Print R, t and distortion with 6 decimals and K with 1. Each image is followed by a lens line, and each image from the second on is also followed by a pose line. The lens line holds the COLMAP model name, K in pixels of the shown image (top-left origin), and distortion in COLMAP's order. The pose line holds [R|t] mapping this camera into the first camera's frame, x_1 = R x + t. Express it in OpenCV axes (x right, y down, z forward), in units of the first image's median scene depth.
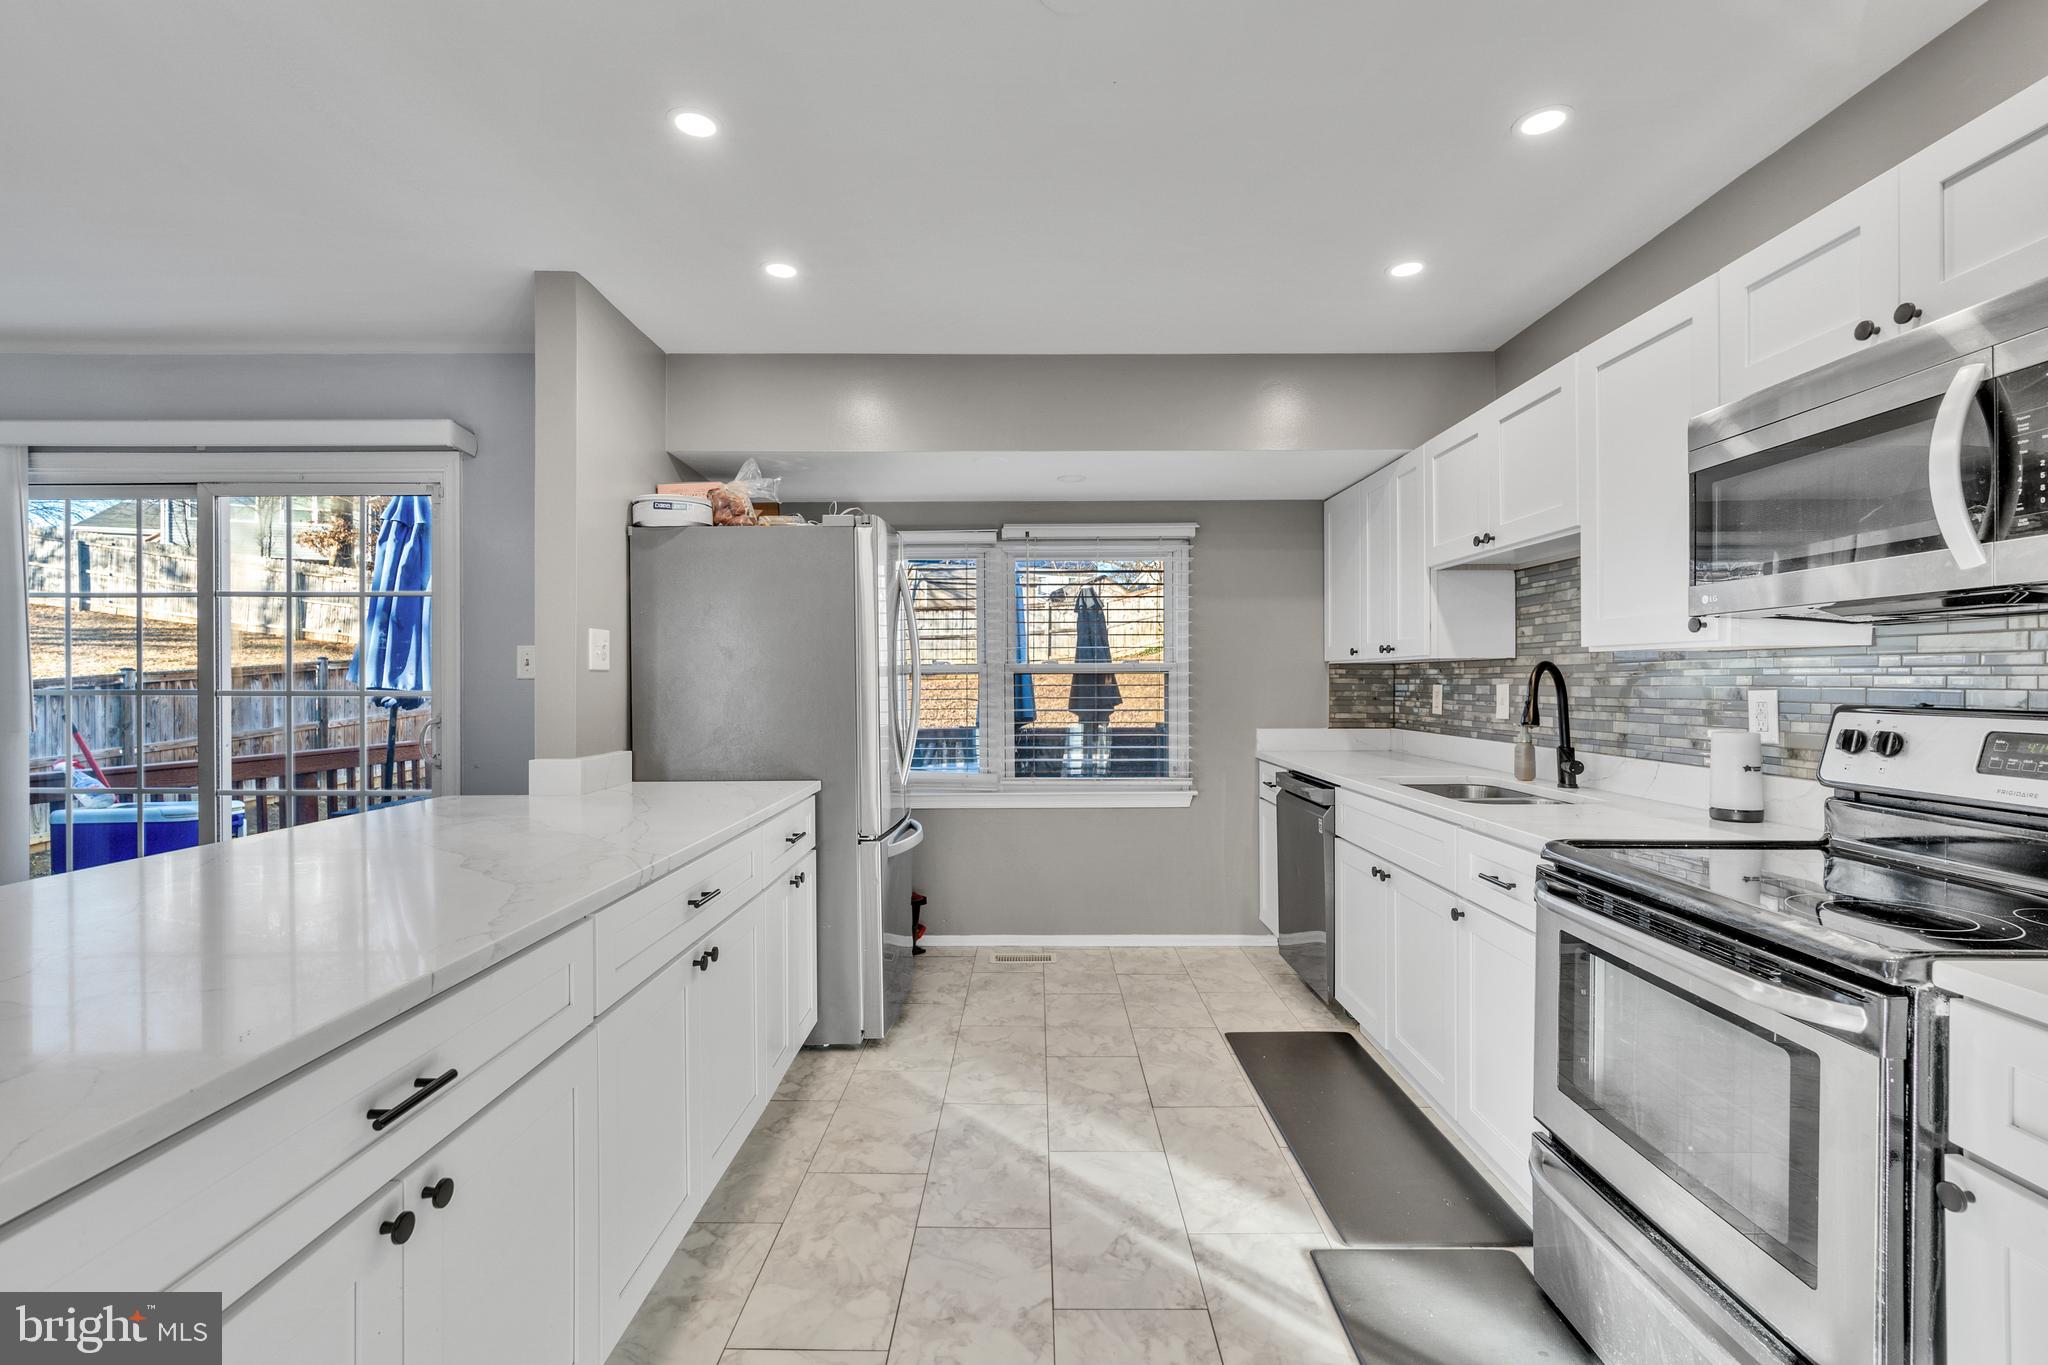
lens RADIAL K [[931.7, 0, 1024.0], [0, 931.7, 682.5], [0, 0, 1]] dist [-0.005806, 0.000297]
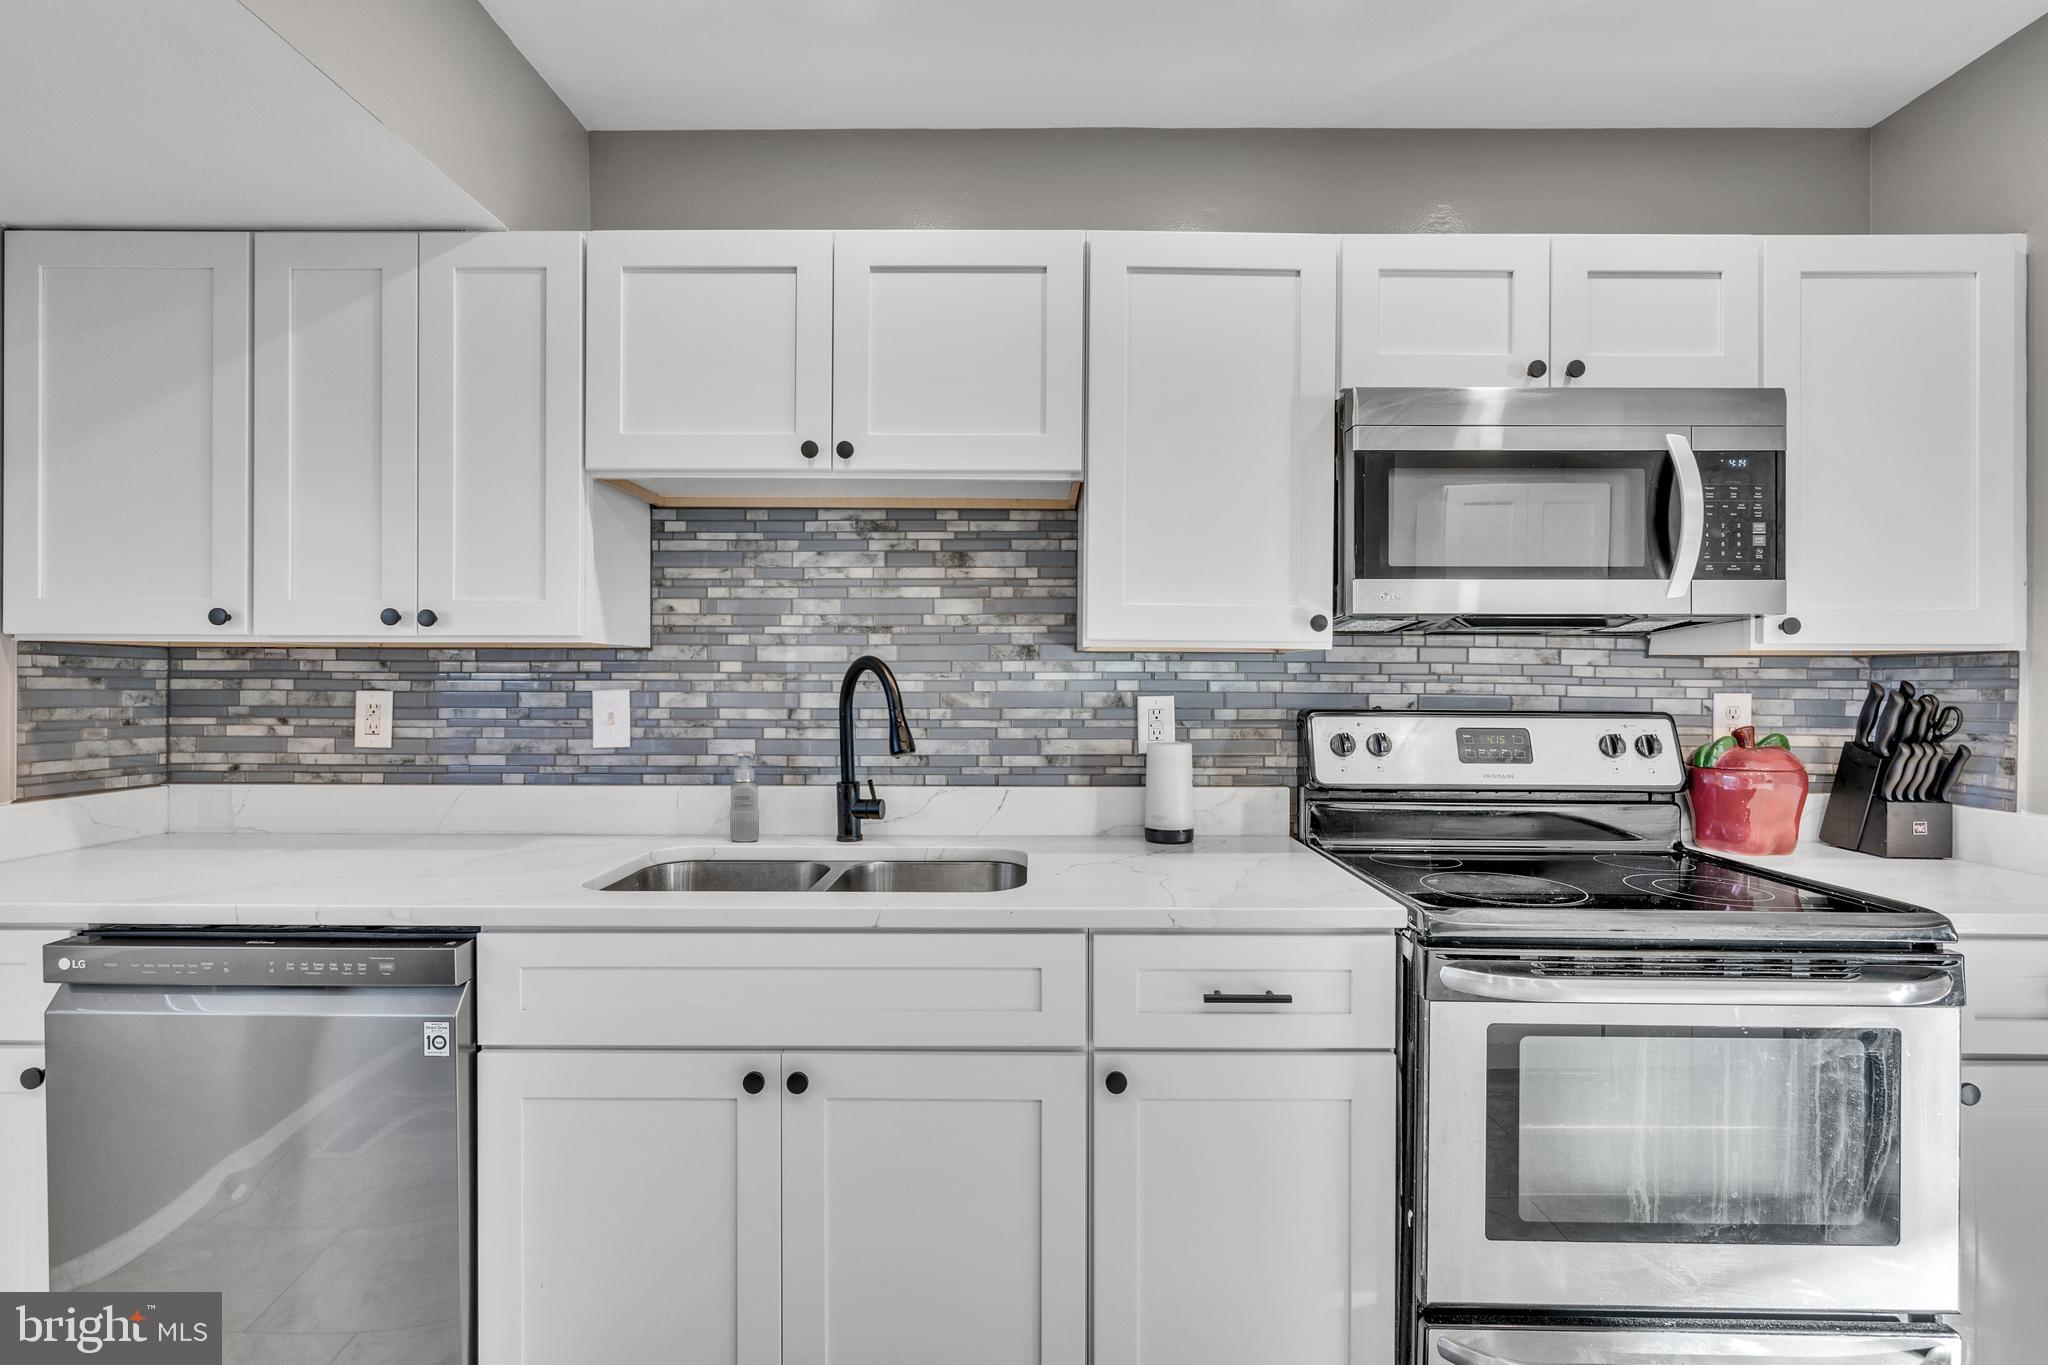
lens RADIAL K [[931.7, 0, 1024.0], [0, 931.7, 682.5], [0, 0, 1]] dist [-0.005806, 0.000297]
pose [[0.002592, -0.000228, 0.999997, -0.102467], [-0.001024, 0.999999, 0.000230, -0.004081], [-0.999996, -0.001024, 0.002591, 0.837196]]
